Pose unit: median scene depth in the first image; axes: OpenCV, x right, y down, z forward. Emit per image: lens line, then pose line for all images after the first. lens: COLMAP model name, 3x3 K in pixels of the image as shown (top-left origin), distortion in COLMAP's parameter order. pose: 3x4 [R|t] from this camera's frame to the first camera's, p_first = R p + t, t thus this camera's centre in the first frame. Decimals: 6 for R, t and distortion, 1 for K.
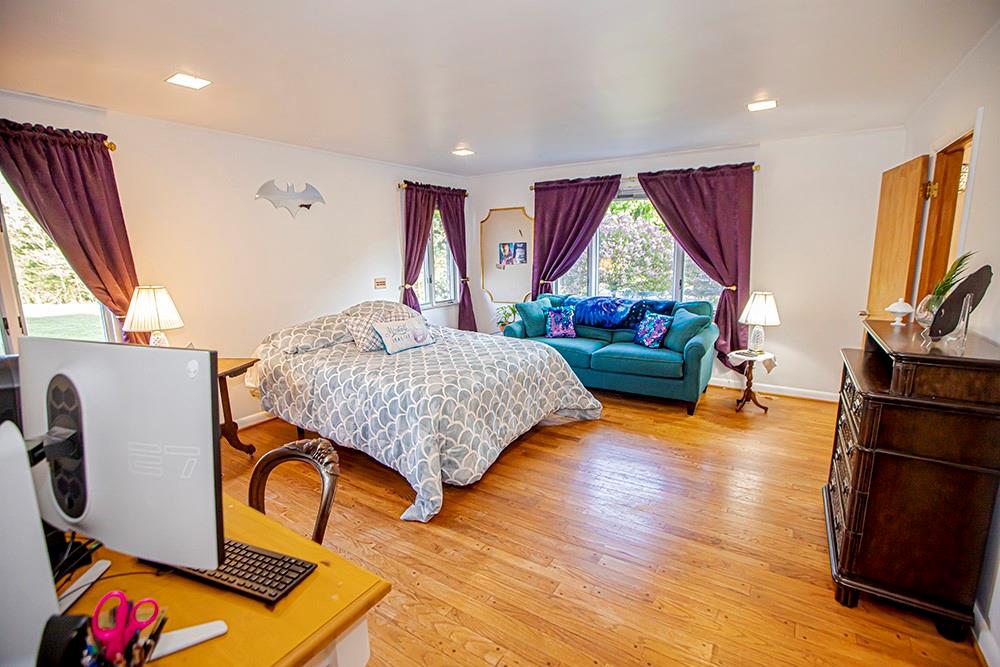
lens RADIAL K [[455.0, 0, 498.5], [0, 455.0, 332.4], [0, 0, 1]] dist [-0.017723, -0.000036]
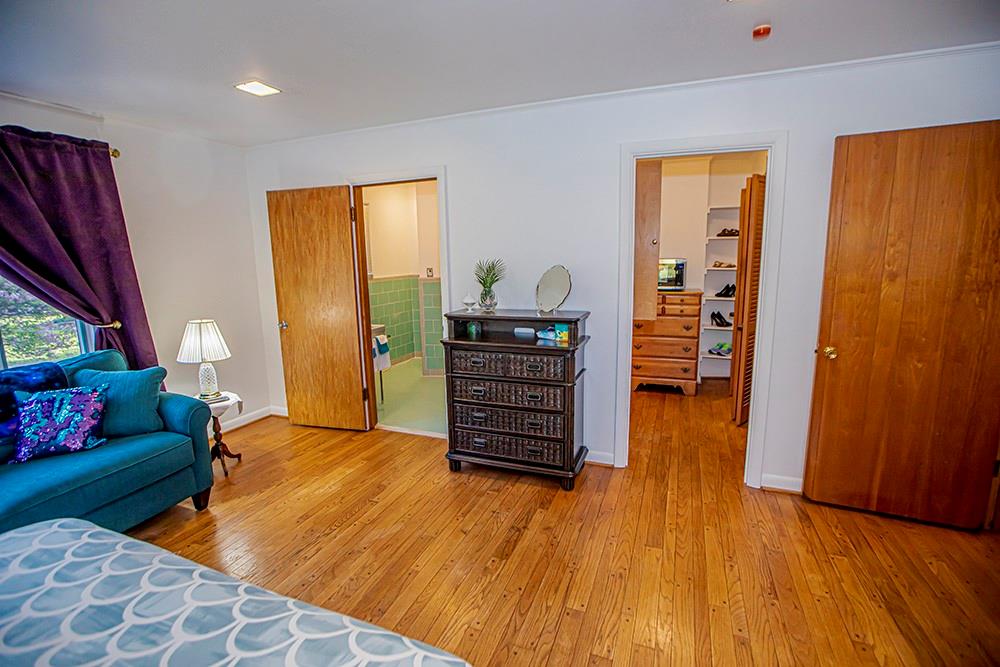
lens RADIAL K [[455.0, 0, 499.3], [0, 455.0, 336.3], [0, 0, 1]] dist [-0.017723, -0.000036]
pose [[-0.187341, -0.151816, 0.970492, -0.271996], [0.197692, 0.961942, 0.188640, -0.105398], [-0.962196, 0.227199, -0.150198, 0.611656]]
